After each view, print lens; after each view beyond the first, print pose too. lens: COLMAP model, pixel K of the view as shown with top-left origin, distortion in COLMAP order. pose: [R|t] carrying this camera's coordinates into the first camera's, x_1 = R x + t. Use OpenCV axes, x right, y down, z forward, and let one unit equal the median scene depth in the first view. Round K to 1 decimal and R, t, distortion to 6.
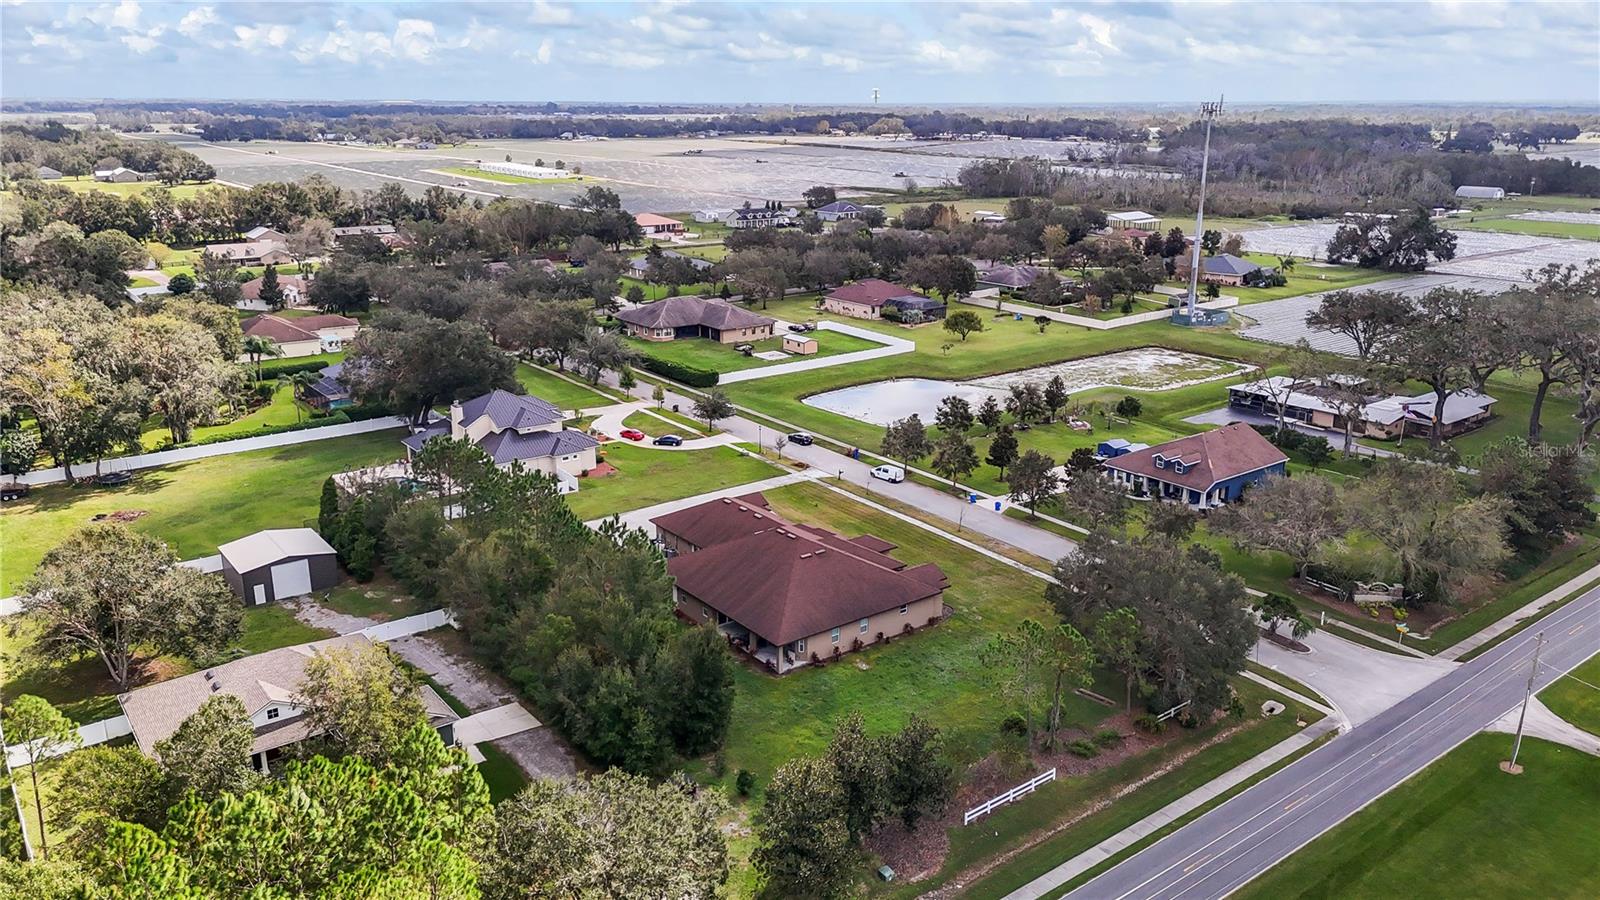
lens RADIAL K [[1176.8, 0, 800.0], [0, 1176.8, 450.0], [0, 0, 1]] dist [0.052377, -0.007876]
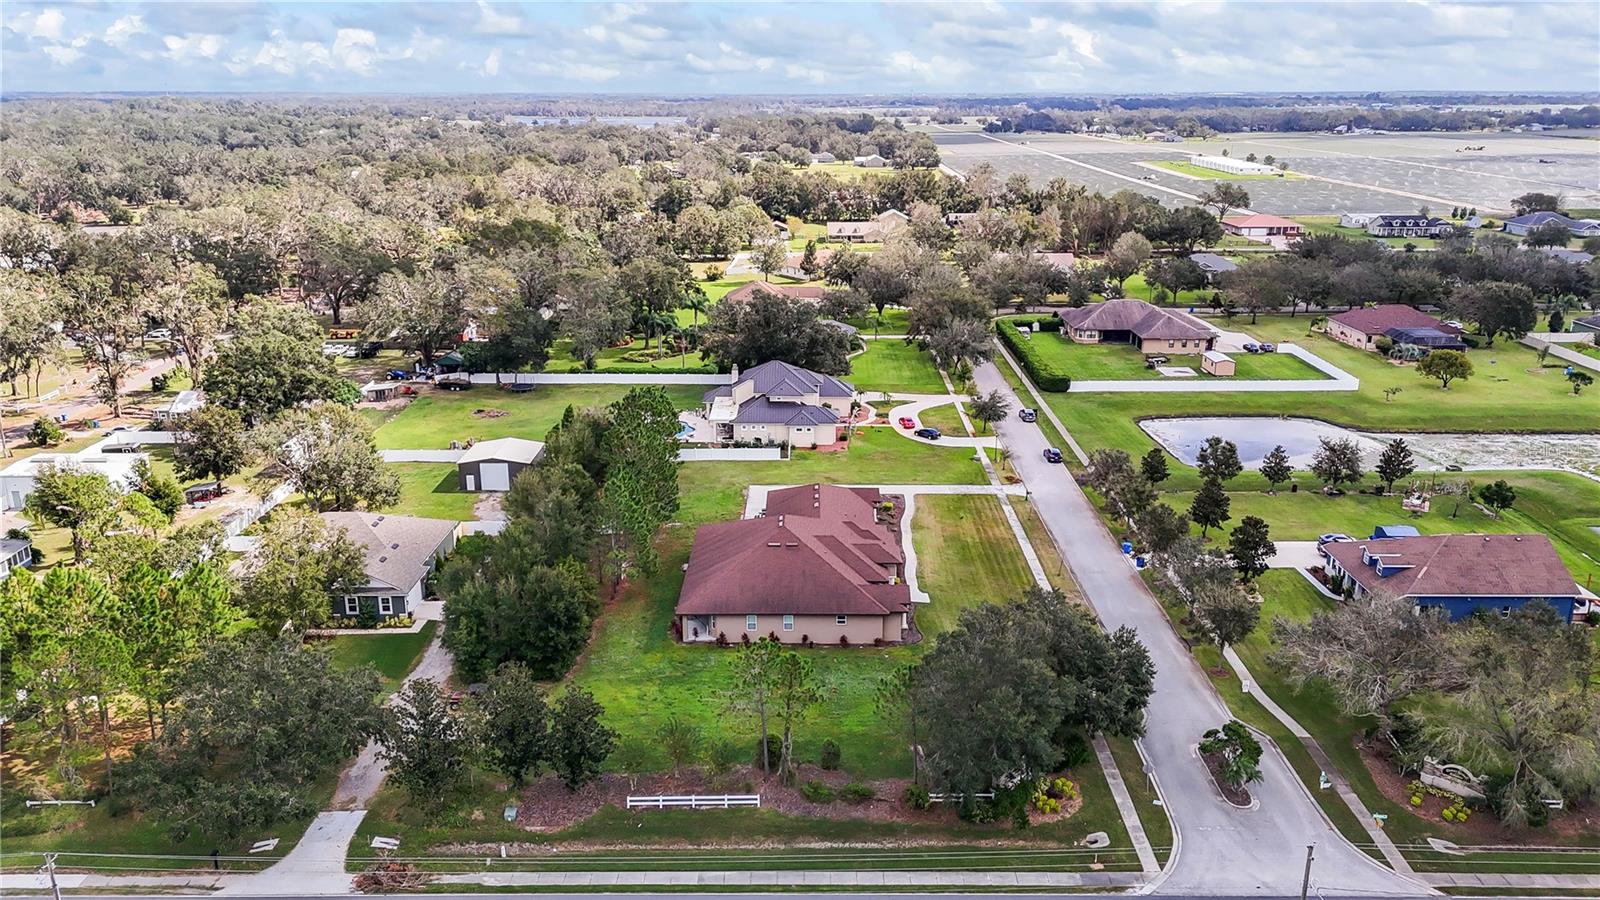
lens RADIAL K [[1211.8, 0, 875.9], [0, 1211.8, 397.5], [0, 0, 1]] dist [0.074129, -0.000340]
pose [[0.828283, 0.152578, -0.539136, 0.630330], [-0.175645, 0.984415, 0.008748, -0.061025], [0.532068, 0.087451, 0.842173, 0.144307]]
